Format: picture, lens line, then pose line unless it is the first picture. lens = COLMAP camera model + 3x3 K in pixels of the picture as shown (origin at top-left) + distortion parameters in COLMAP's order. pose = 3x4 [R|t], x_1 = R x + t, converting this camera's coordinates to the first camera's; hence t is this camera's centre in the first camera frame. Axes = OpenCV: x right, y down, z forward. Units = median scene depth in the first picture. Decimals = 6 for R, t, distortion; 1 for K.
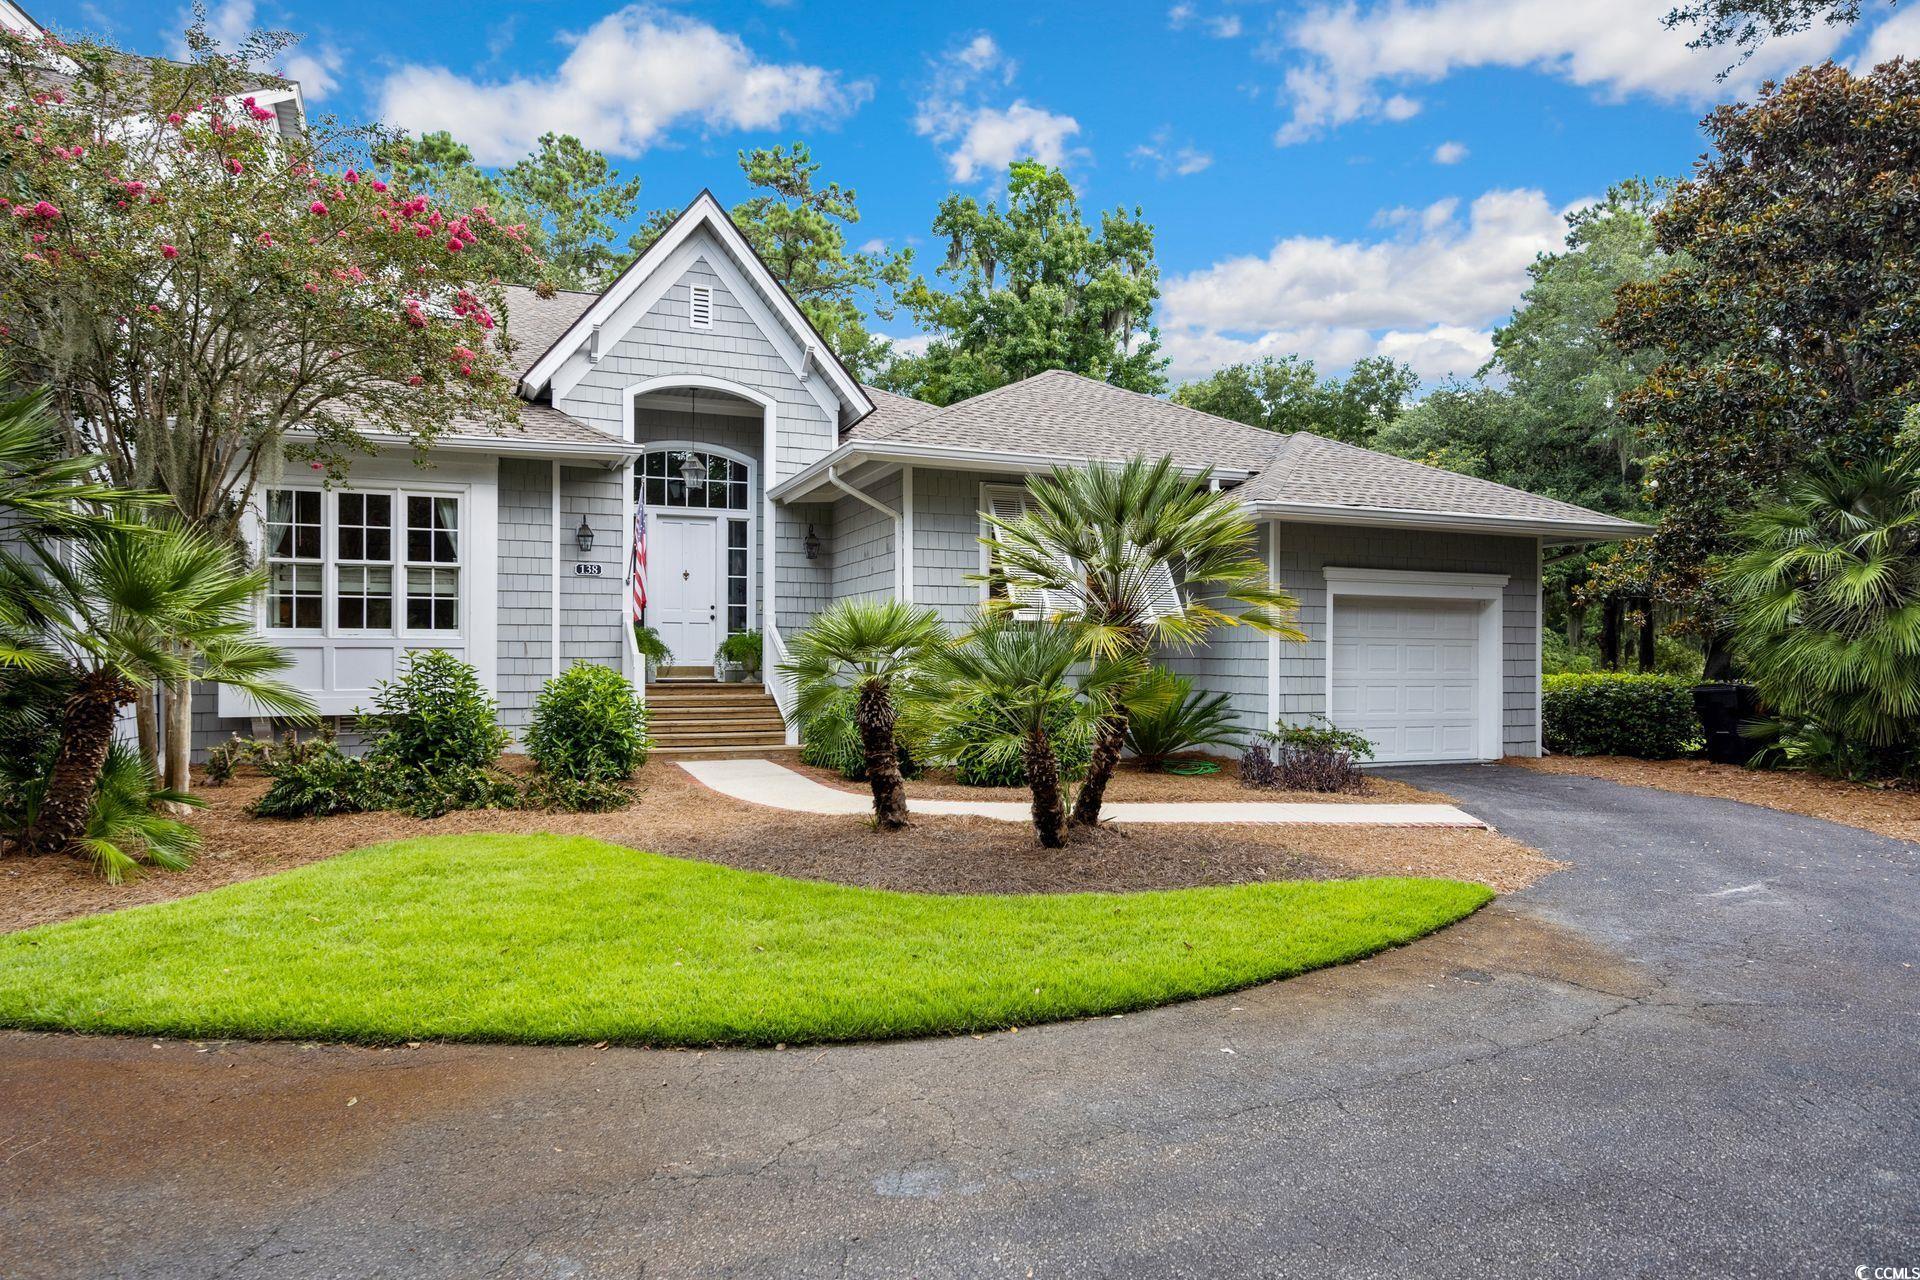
lens RADIAL K [[1056.5, 0, 959.7], [0, 1056.5, 655.0], [0, 0, 1]] dist [0.000755, -0.000068]
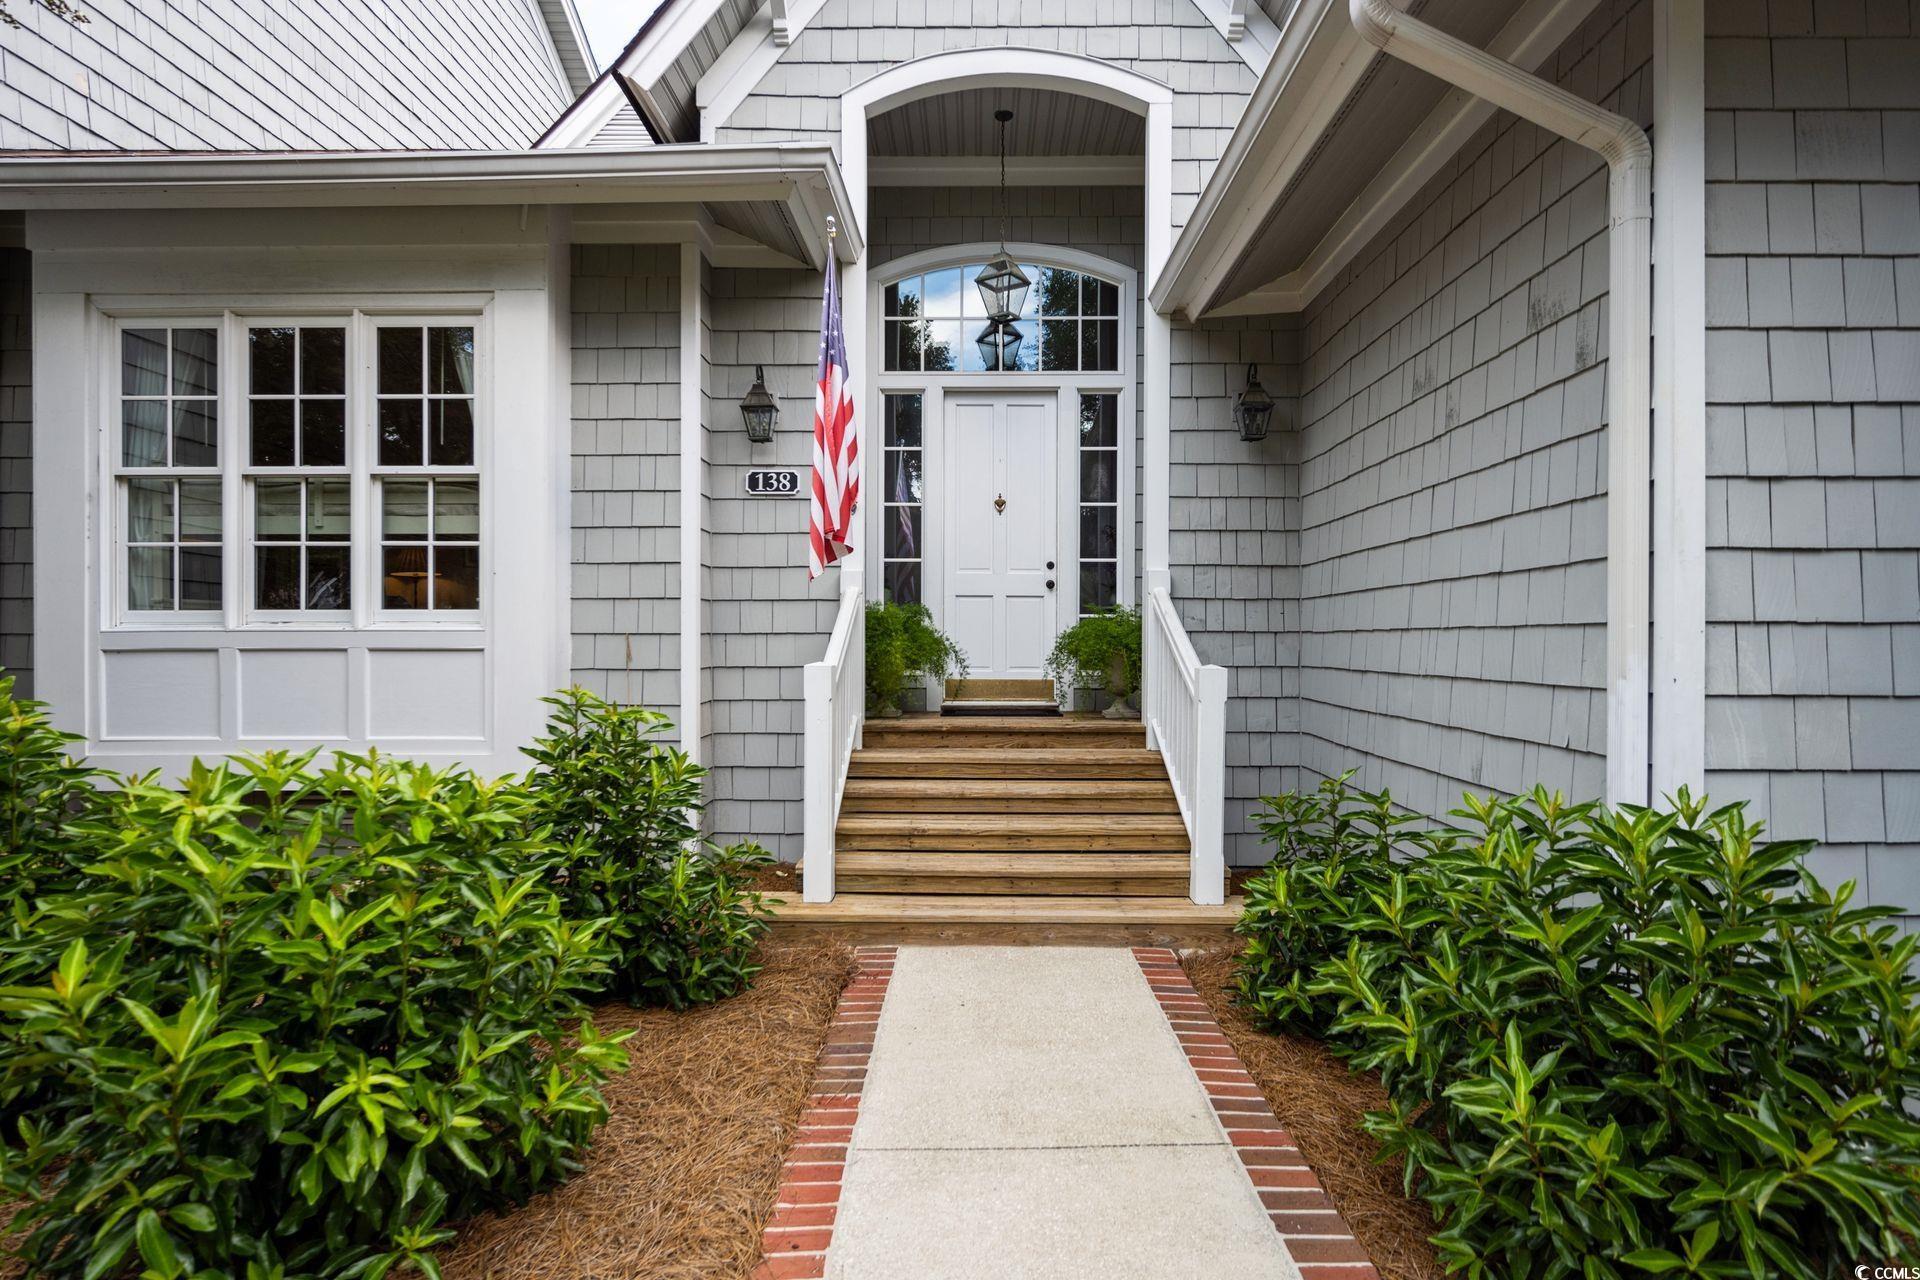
lens RADIAL K [[942.8, 0, 963.8], [0, 942.8, 648.0], [0, 0, 1]] dist [-0.000973, -0.000268]
pose [[0.916873, 0.002638, -0.399171, -0.100926], [0.000321, 0.999973, 0.007344, -0.009111], [0.399180, -0.006861, 0.916847, 0.636625]]
